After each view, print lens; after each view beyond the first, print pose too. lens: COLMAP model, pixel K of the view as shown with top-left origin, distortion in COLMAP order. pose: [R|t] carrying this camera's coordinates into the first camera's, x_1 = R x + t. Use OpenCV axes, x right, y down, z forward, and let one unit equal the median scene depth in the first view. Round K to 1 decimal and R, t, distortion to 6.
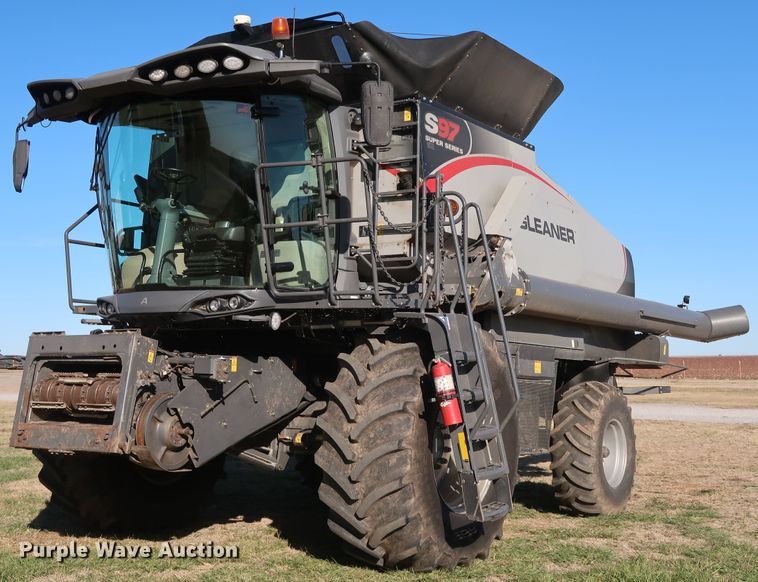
lens RADIAL K [[1086.2, 0, 378.7], [0, 1086.2, 281.7], [0, 0, 1]] dist [0.000001, 0.027112]
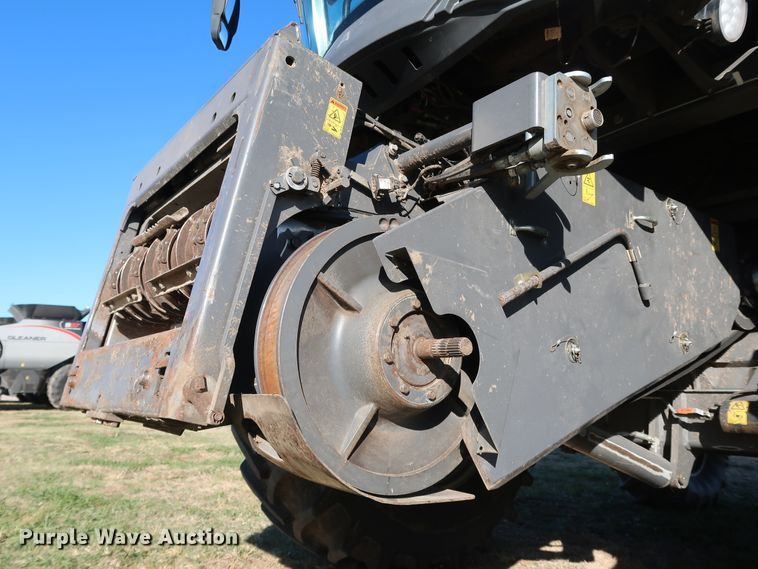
lens RADIAL K [[588.0, 0, 375.4], [0, 588.0, 286.4], [0, 0, 1]] dist [-0.028040, 0.008131]
pose [[0.940086, -0.044660, -0.337998, -0.139872], [0.007996, 0.993999, -0.109098, 0.133202], [0.340842, 0.099859, 0.934802, 0.829366]]
